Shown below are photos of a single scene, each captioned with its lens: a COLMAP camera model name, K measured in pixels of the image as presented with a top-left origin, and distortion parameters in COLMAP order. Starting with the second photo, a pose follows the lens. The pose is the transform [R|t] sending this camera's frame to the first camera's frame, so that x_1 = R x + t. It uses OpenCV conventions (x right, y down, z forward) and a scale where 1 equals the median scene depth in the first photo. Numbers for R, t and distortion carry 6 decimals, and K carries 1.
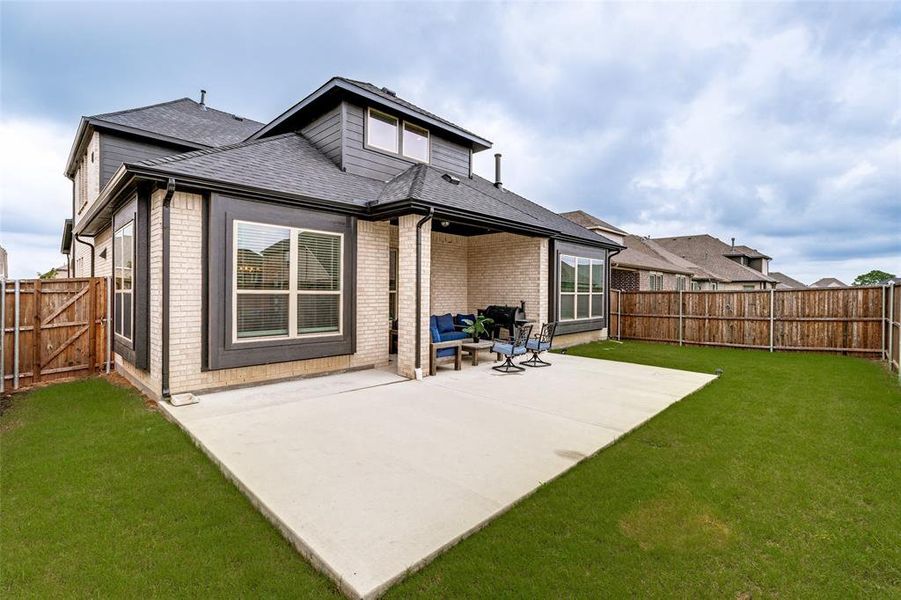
lens RADIAL K [[410.2, 0, 449.6], [0, 410.2, 297.8], [0, 0, 1]] dist [0.006044, -0.001484]
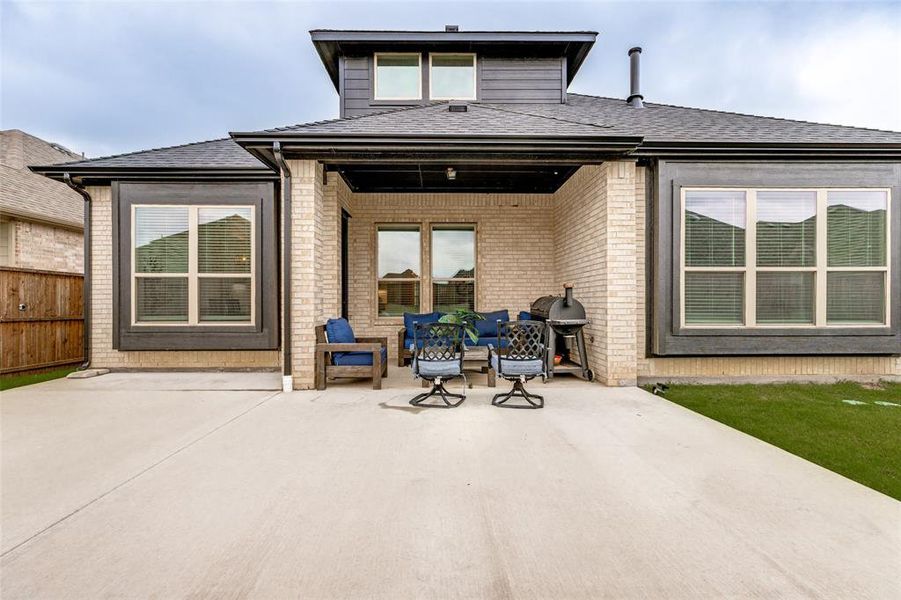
lens RADIAL K [[410.2, 0, 449.1], [0, 410.2, 301.0], [0, 0, 1]] dist [0.006044, -0.001484]
pose [[0.705373, -0.011901, -0.708736, 0.600422], [-0.002615, 0.999809, -0.019391, 0.053124], [0.708831, 0.015531, 0.705207, 0.667400]]
